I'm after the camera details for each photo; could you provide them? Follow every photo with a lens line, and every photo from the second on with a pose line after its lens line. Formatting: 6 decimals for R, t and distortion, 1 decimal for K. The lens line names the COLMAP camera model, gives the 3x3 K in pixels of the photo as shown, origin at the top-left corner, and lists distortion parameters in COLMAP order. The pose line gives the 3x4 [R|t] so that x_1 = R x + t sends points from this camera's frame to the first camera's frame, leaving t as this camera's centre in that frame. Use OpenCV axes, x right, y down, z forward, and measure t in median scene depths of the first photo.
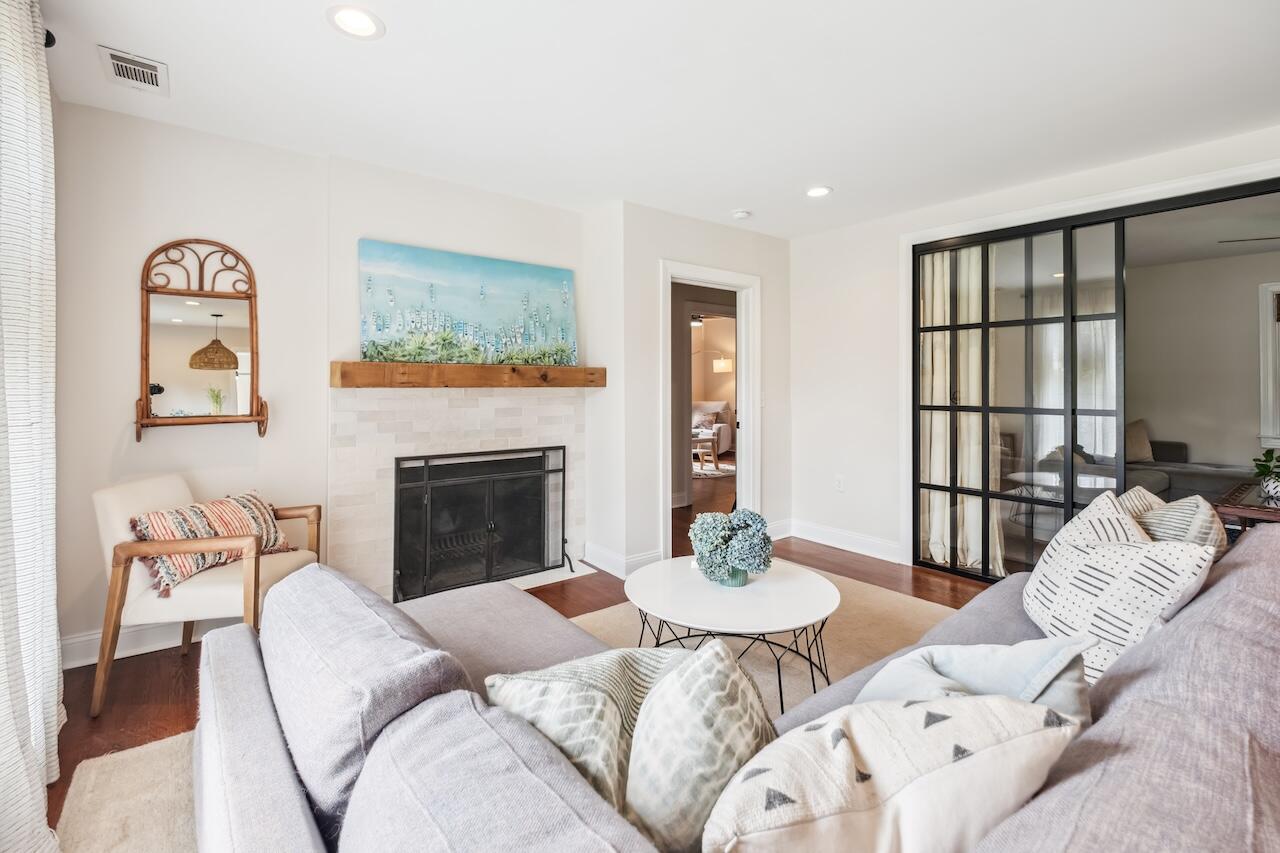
lens RADIAL K [[568.7, 0, 649.7], [0, 568.7, 384.9], [0, 0, 1]] dist [0.001189, -0.000209]
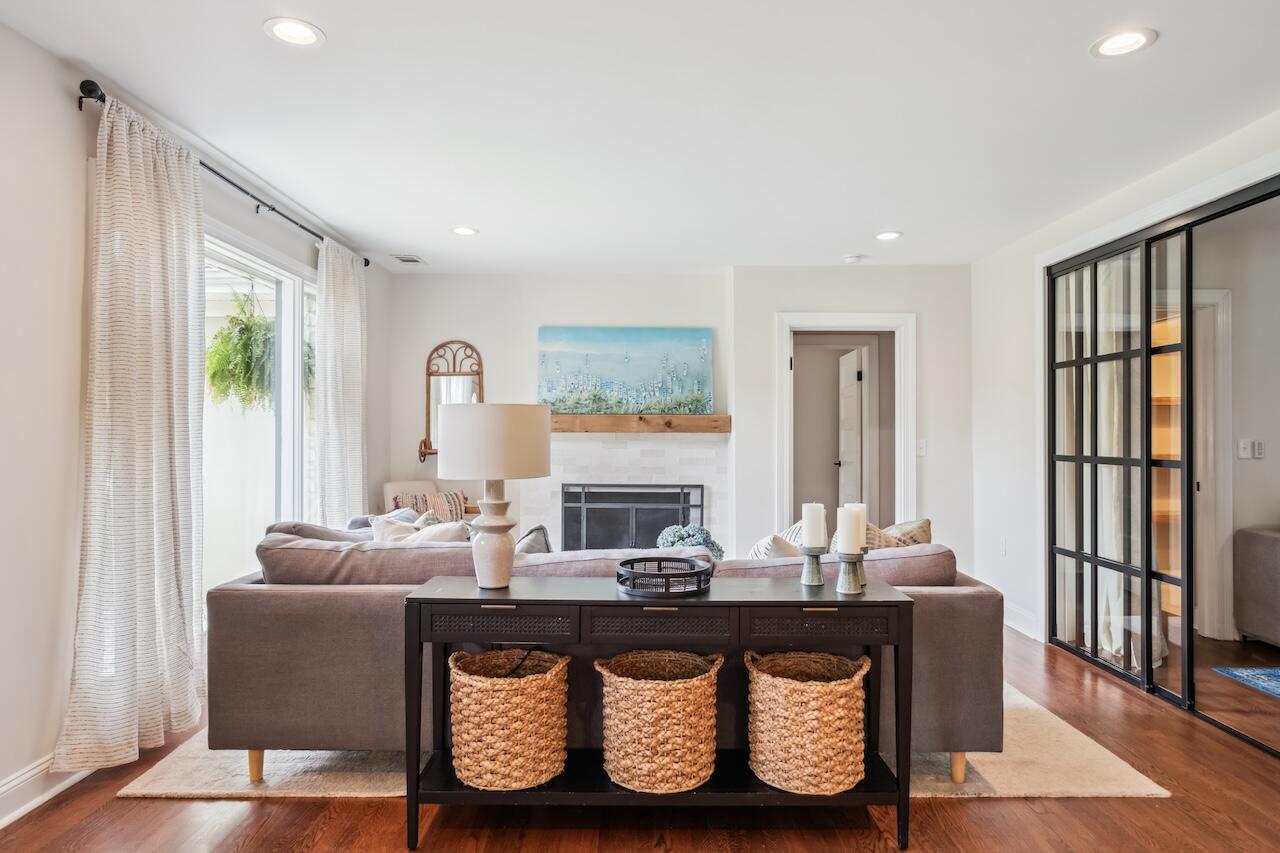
lens RADIAL K [[799.2, 0, 640.0], [0, 799.2, 426.5], [0, 0, 1]] dist [0.001482, 0.000852]
pose [[0.780467, -0.003232, -0.625189, 0.847372], [-0.002470, 0.999963, -0.008253, 0.005529], [0.625192, 0.007985, 0.780430, -0.360569]]
